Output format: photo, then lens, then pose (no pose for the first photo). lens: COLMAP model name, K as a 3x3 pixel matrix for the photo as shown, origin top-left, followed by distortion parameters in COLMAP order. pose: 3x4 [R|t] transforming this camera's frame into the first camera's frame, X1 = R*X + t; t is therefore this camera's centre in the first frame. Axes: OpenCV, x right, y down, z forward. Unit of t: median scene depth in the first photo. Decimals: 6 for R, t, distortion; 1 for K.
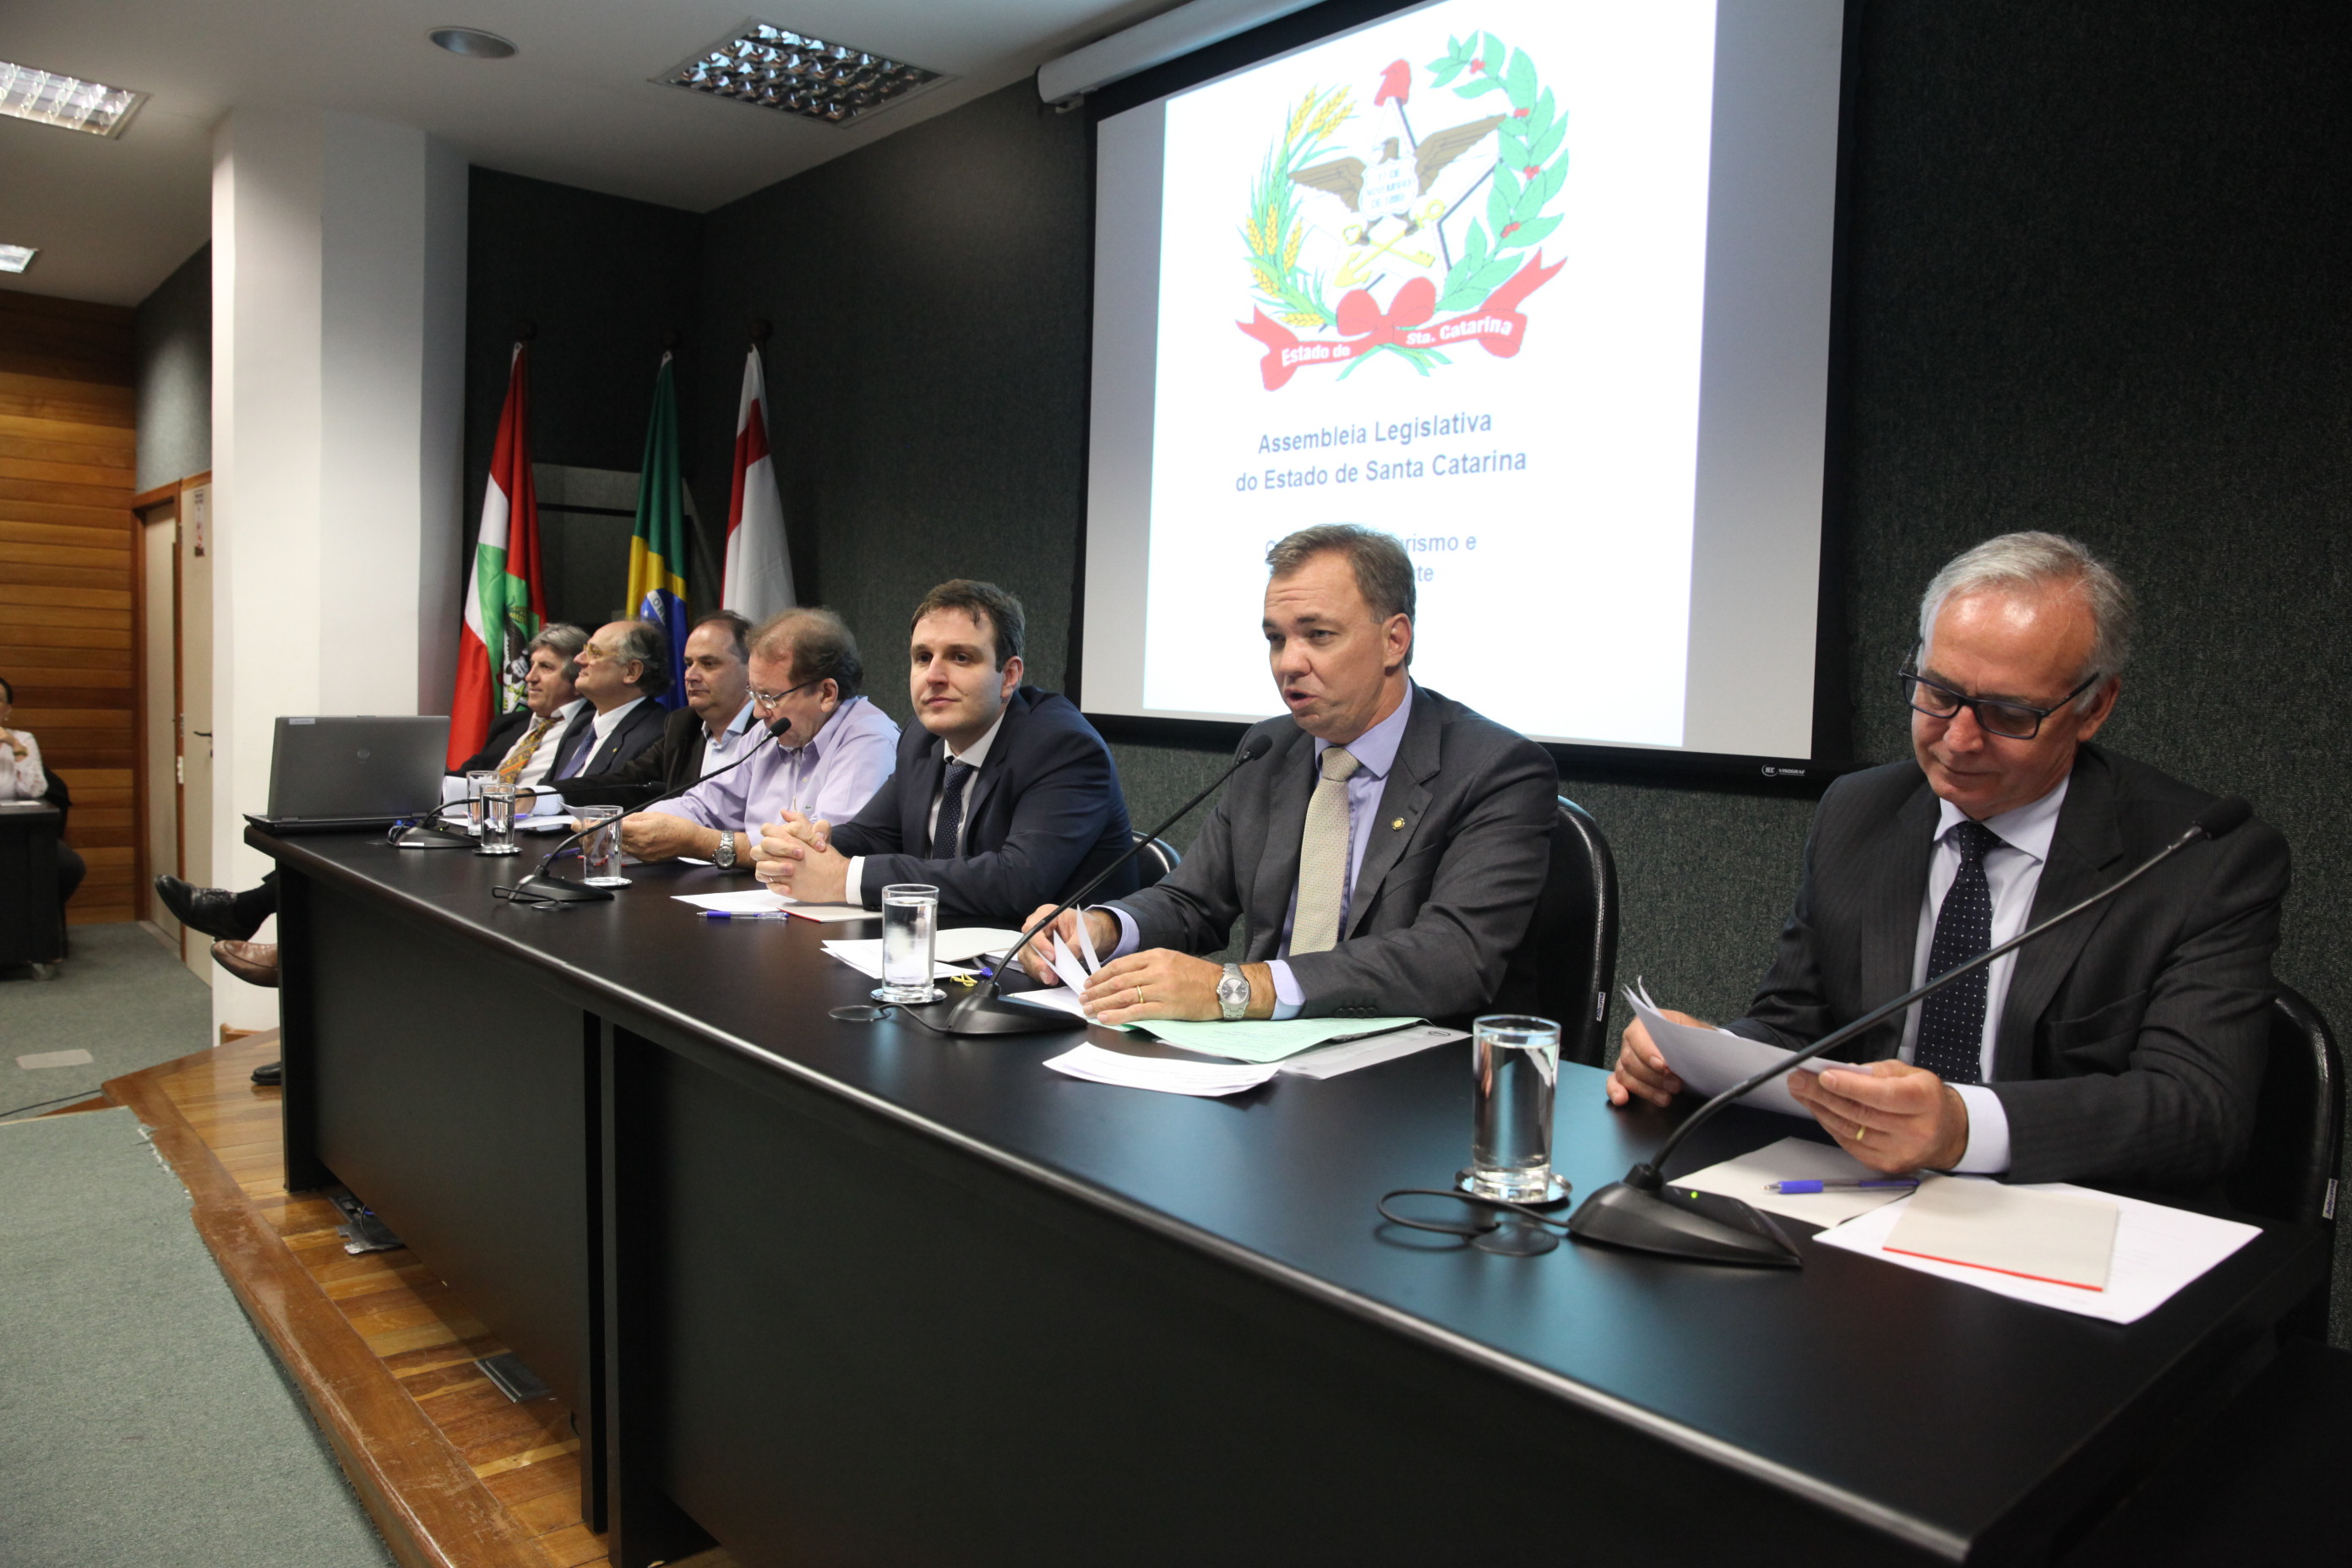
lens RADIAL K [[1633.6, 0, 1176.0], [0, 1633.6, 784.0], [0, 0, 1]] dist [-0.112366, 0.085975]
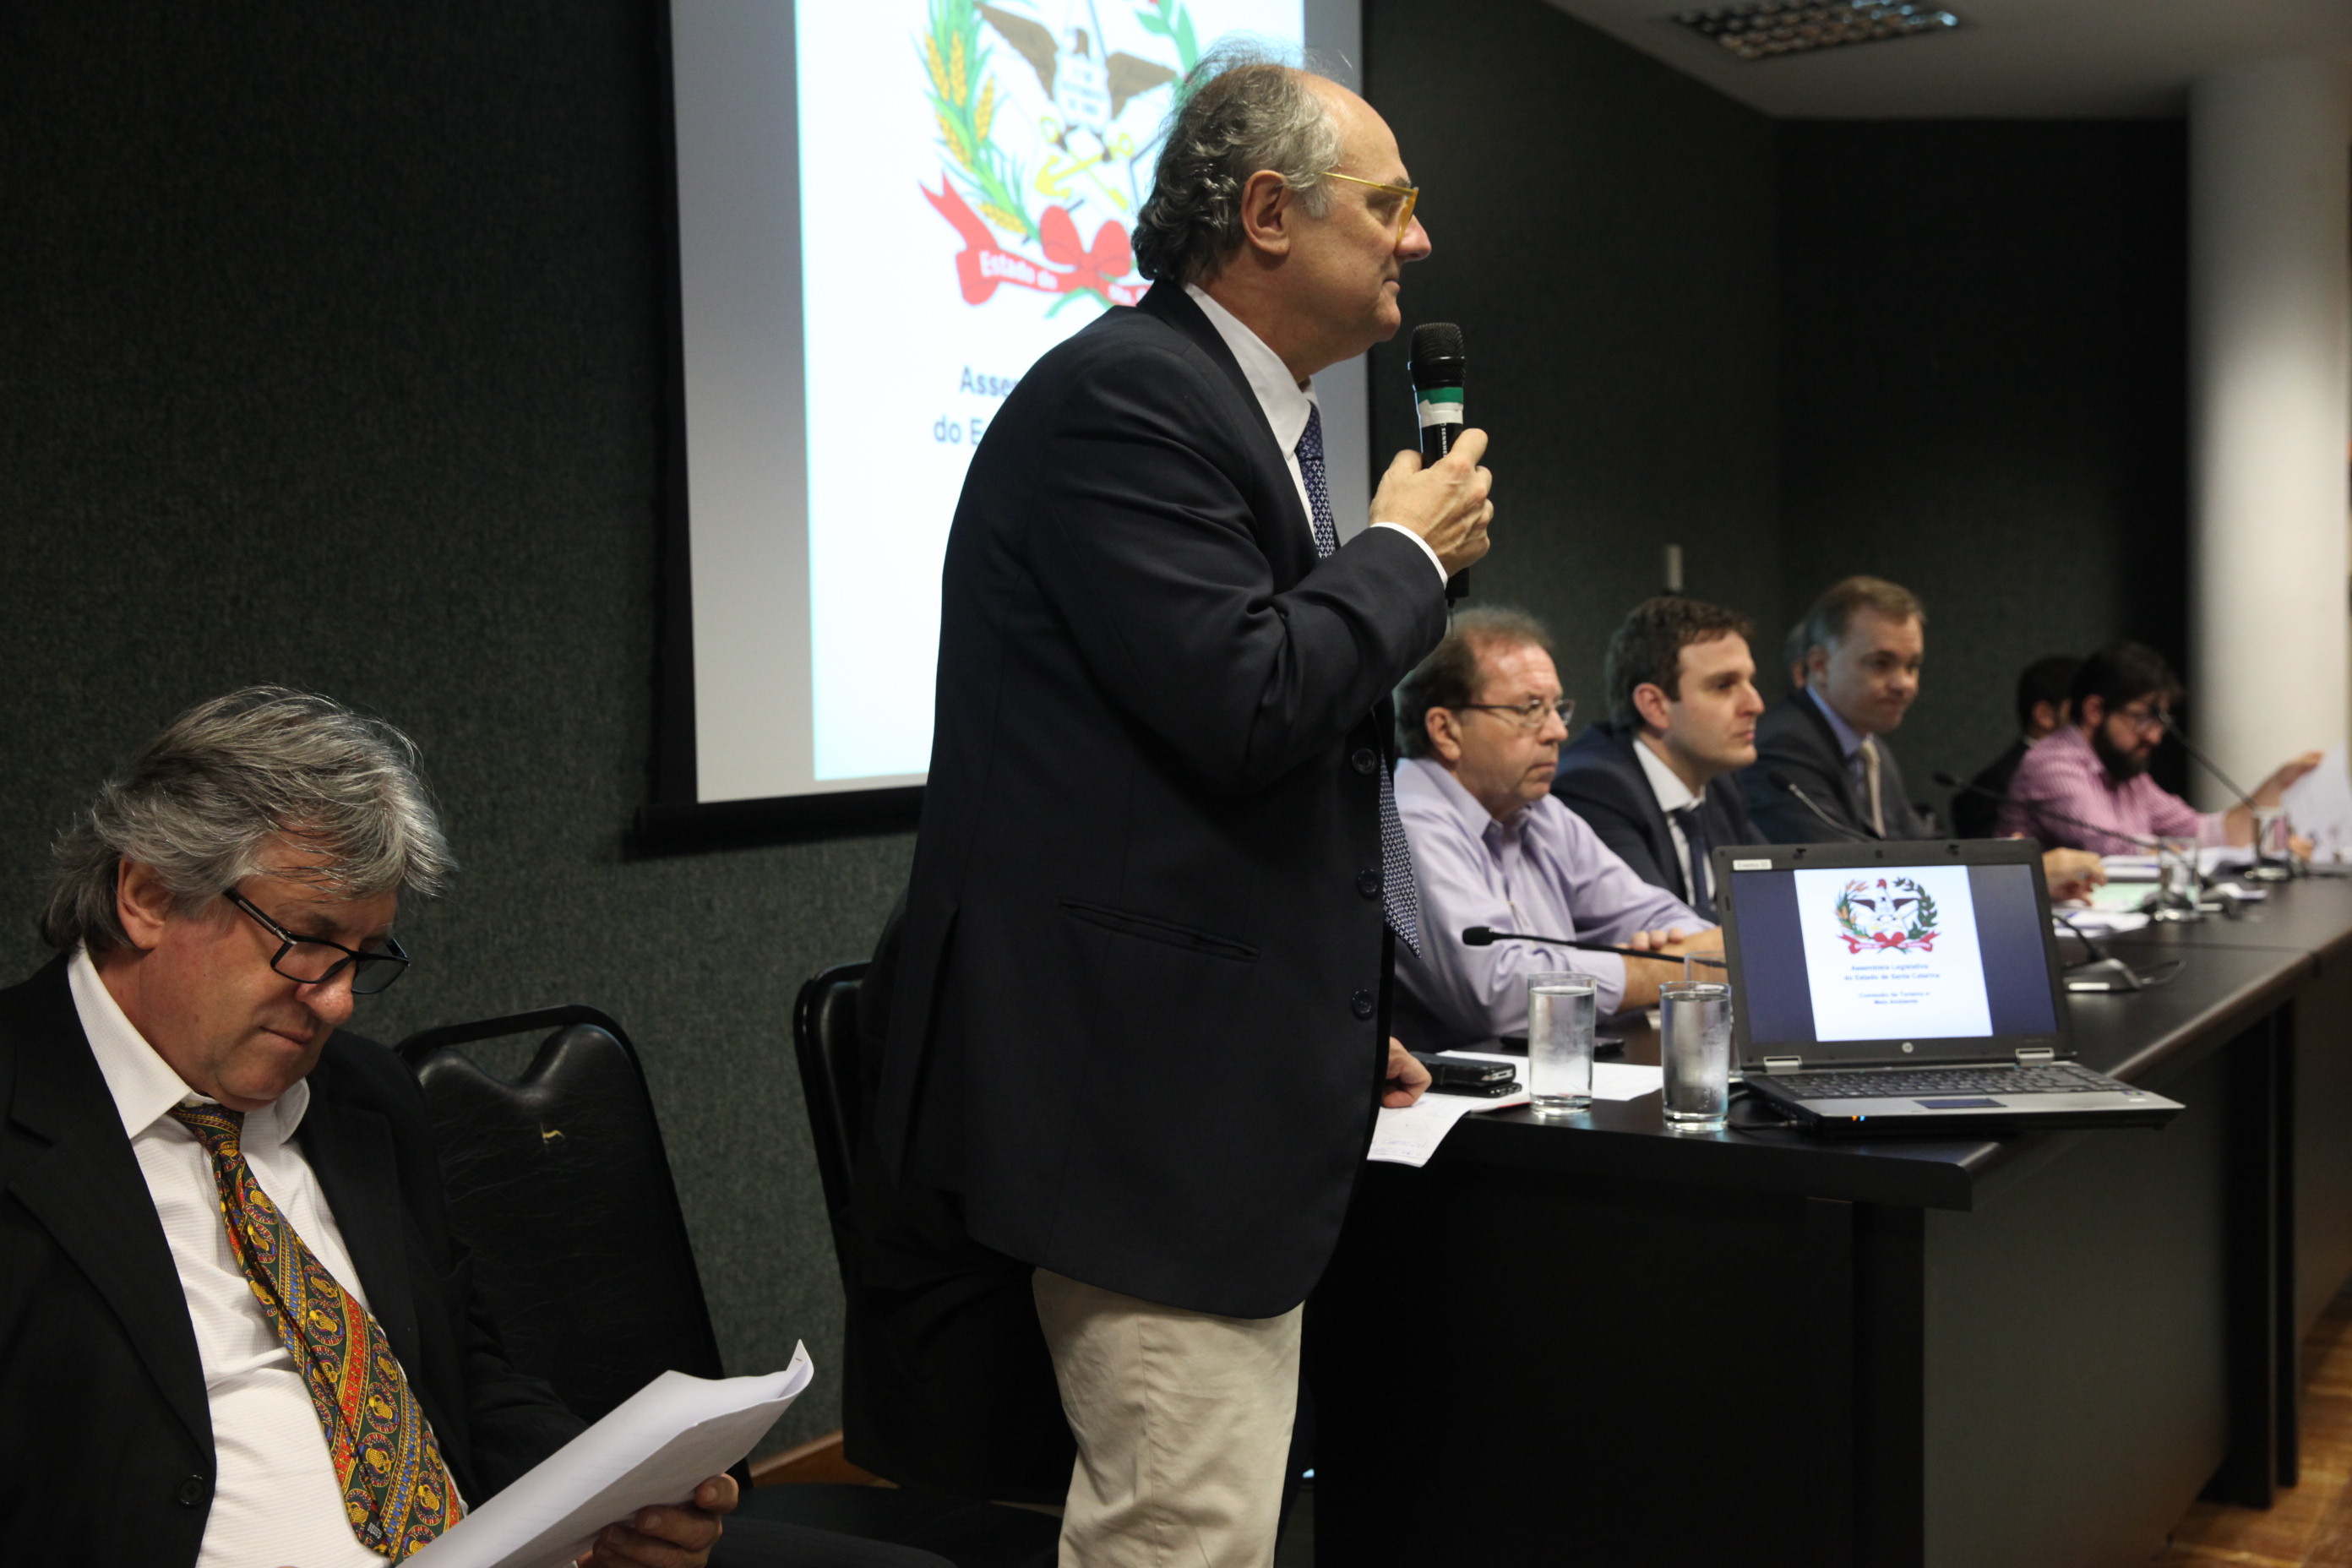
lens RADIAL K [[2486.9, 0, 1176.0], [0, 2486.9, 784.0], [0, 0, 1]] dist [0.021525, 0.025954]
pose [[-0.264634, -0.067883, 0.961957, -1.121575], [0.083059, 0.992208, 0.092867, -0.142686], [-0.960766, 0.104475, -0.256933, 1.339412]]
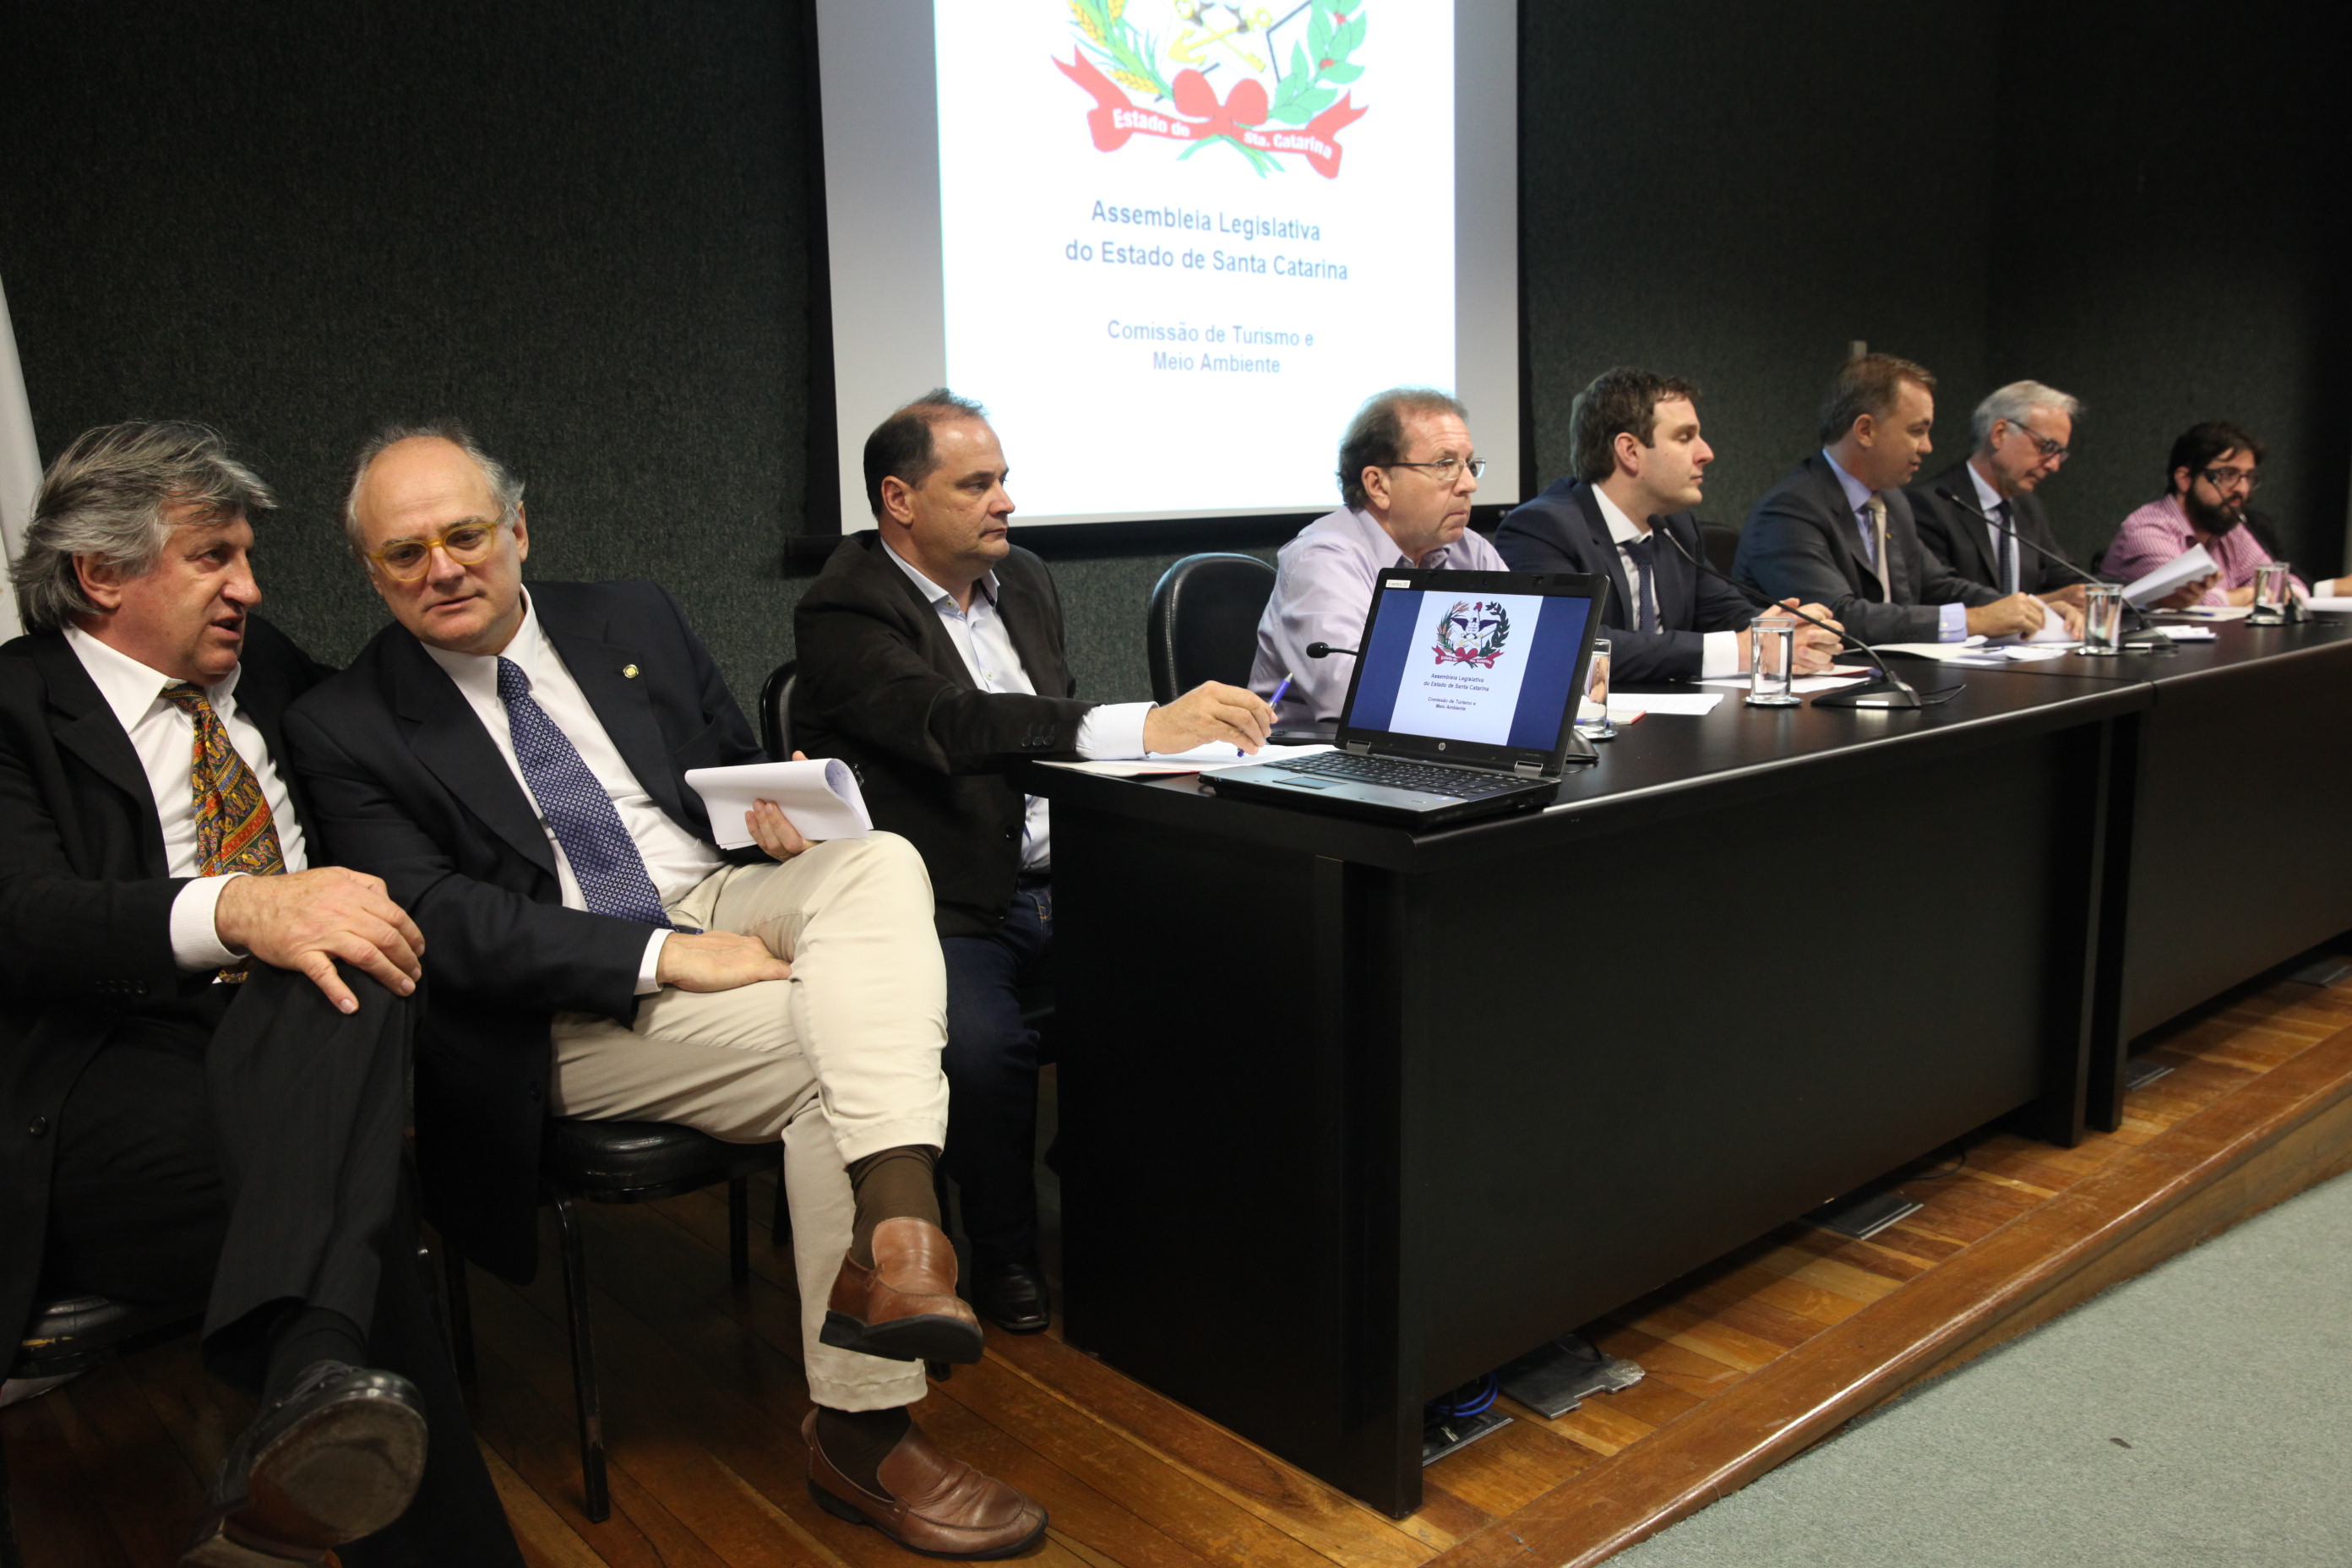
lens RADIAL K [[1858.5, 0, 1208.3], [0, 1858.5, 777.2], [0, 0, 1]] dist [-0.068829, 0.067935]
pose [[0.009981, -0.195981, 0.980557, -1.125193], [0.092861, 0.976550, 0.194235, -0.105856], [-0.995629, 0.089117, 0.027946, 1.041835]]
